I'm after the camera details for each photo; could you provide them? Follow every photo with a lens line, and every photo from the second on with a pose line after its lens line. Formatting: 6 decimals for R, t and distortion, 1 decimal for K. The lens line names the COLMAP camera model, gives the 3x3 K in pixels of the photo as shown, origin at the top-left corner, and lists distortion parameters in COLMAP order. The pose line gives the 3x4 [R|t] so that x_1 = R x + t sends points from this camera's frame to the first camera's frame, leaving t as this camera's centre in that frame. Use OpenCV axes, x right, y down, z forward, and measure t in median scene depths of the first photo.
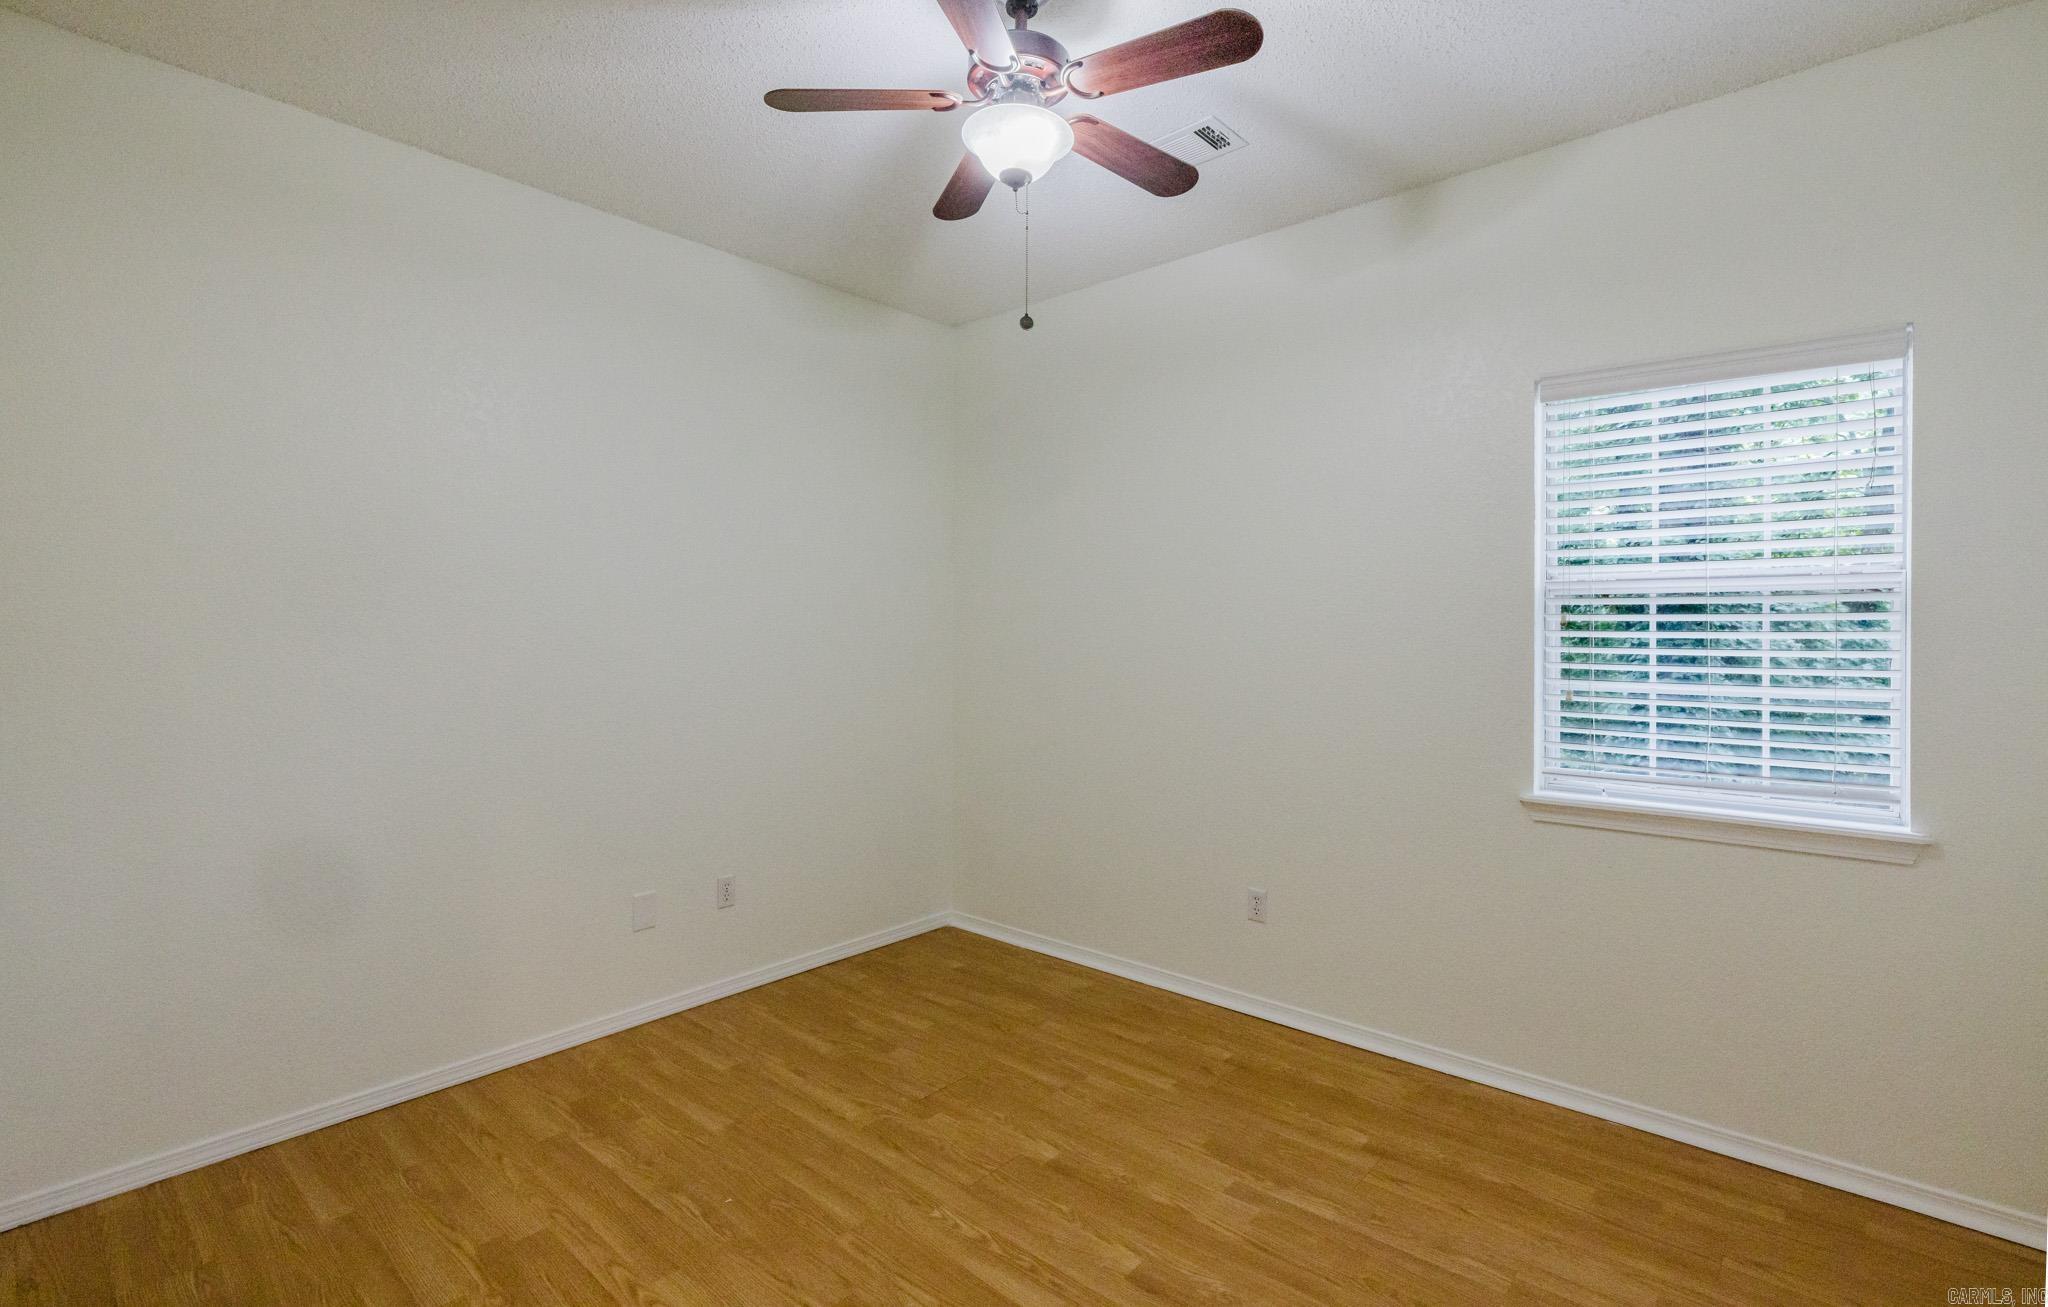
lens RADIAL K [[967.0, 0, 1019.7], [0, 967.0, 649.7], [0, 0, 1]] dist [0.001616, -0.000091]
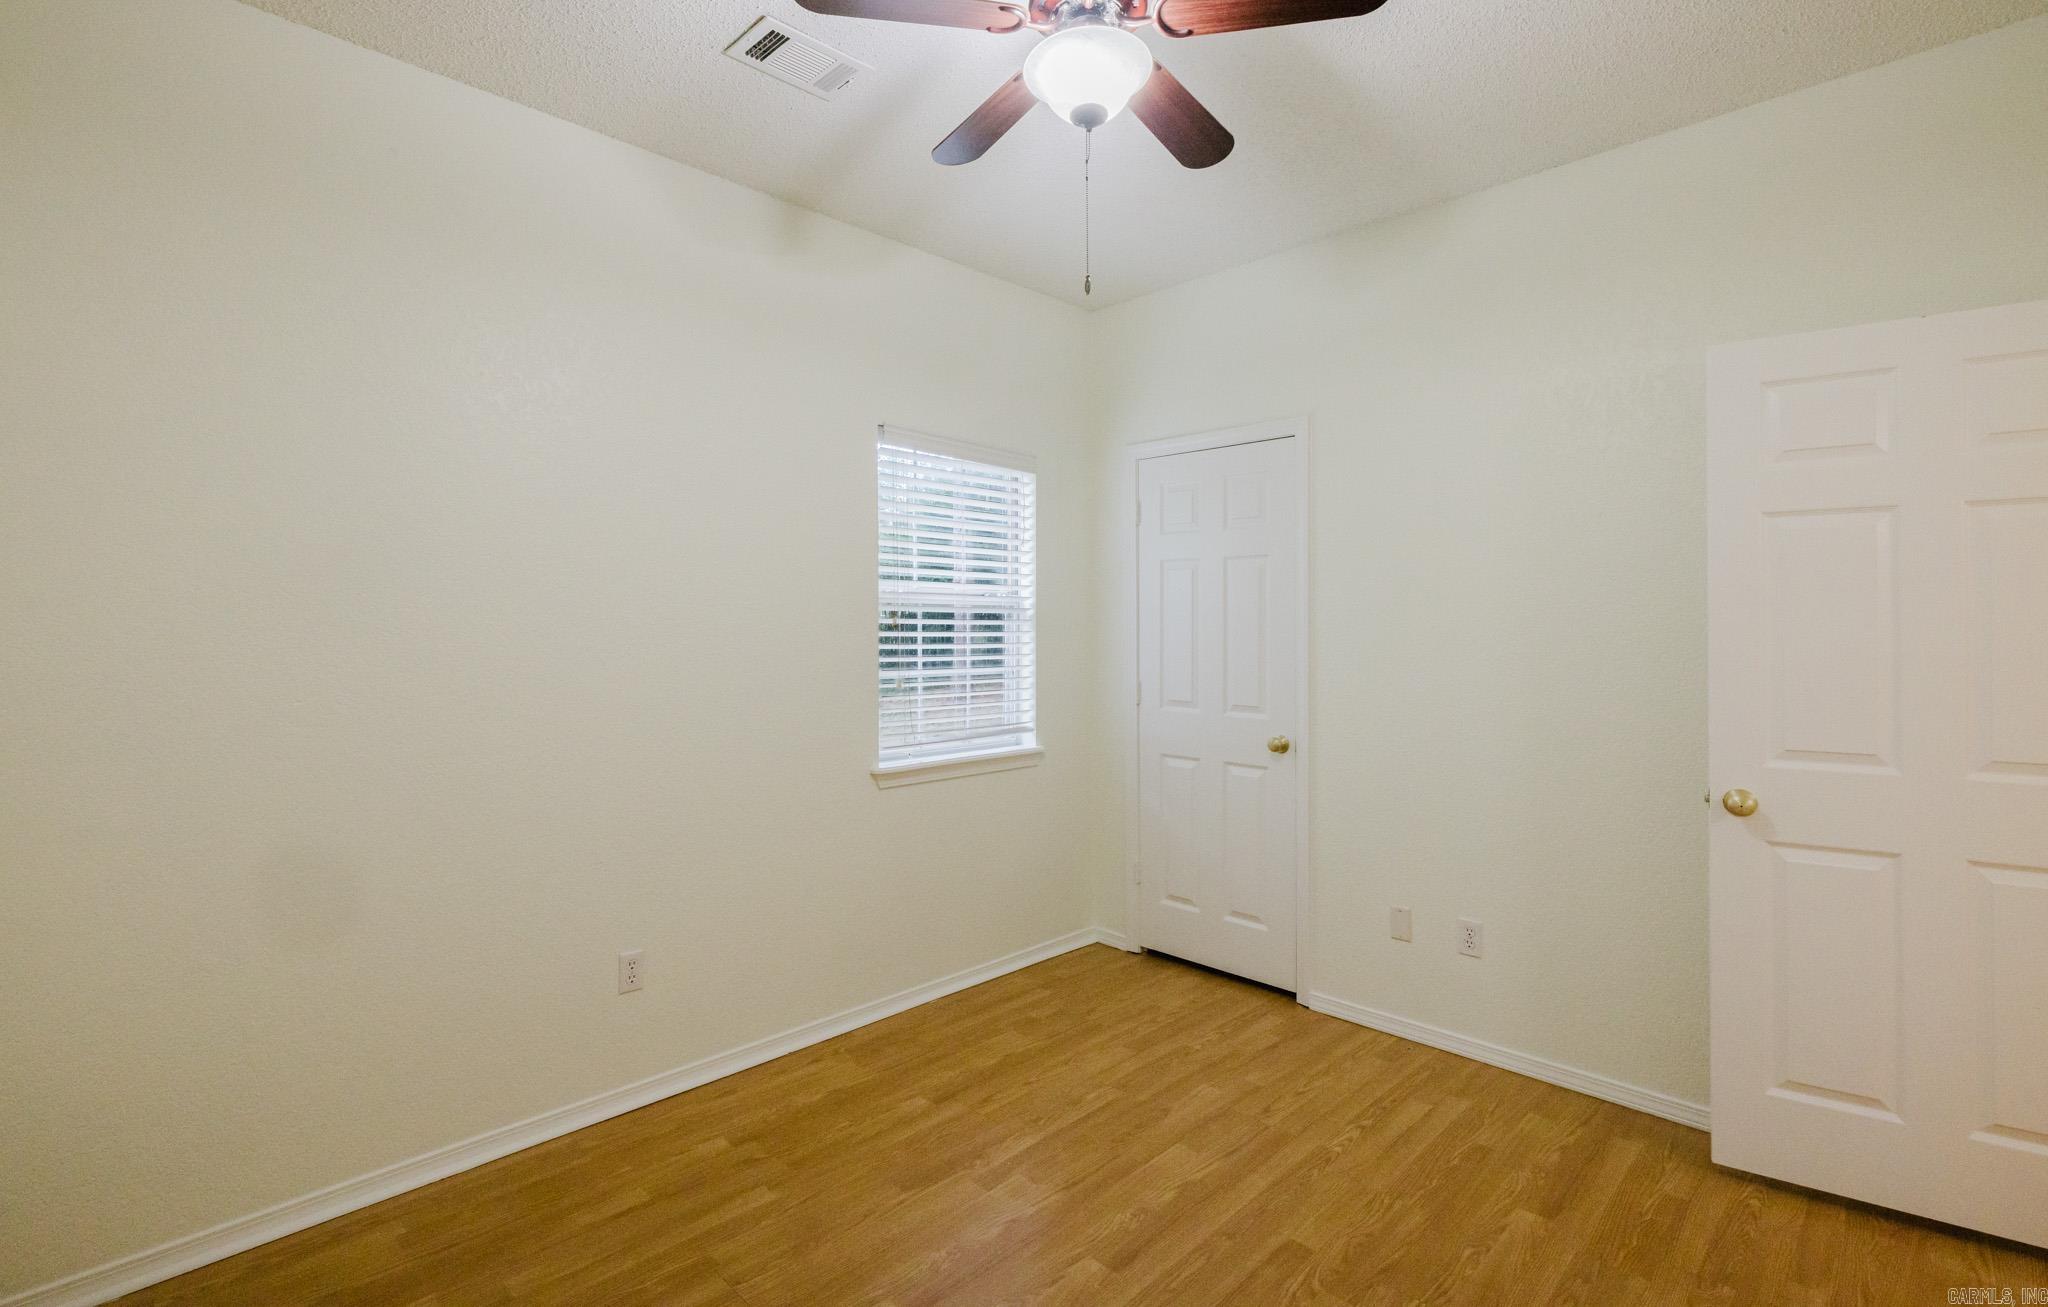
lens RADIAL K [[967.0, 0, 1019.1], [0, 967.0, 644.6], [0, 0, 1]] dist [0.001616, -0.000091]
pose [[0.034583, -0.017790, 0.999243, -0.697187], [0.018579, 0.999680, 0.017155, -0.021544], [-0.999229, 0.017972, 0.034903, 0.819614]]
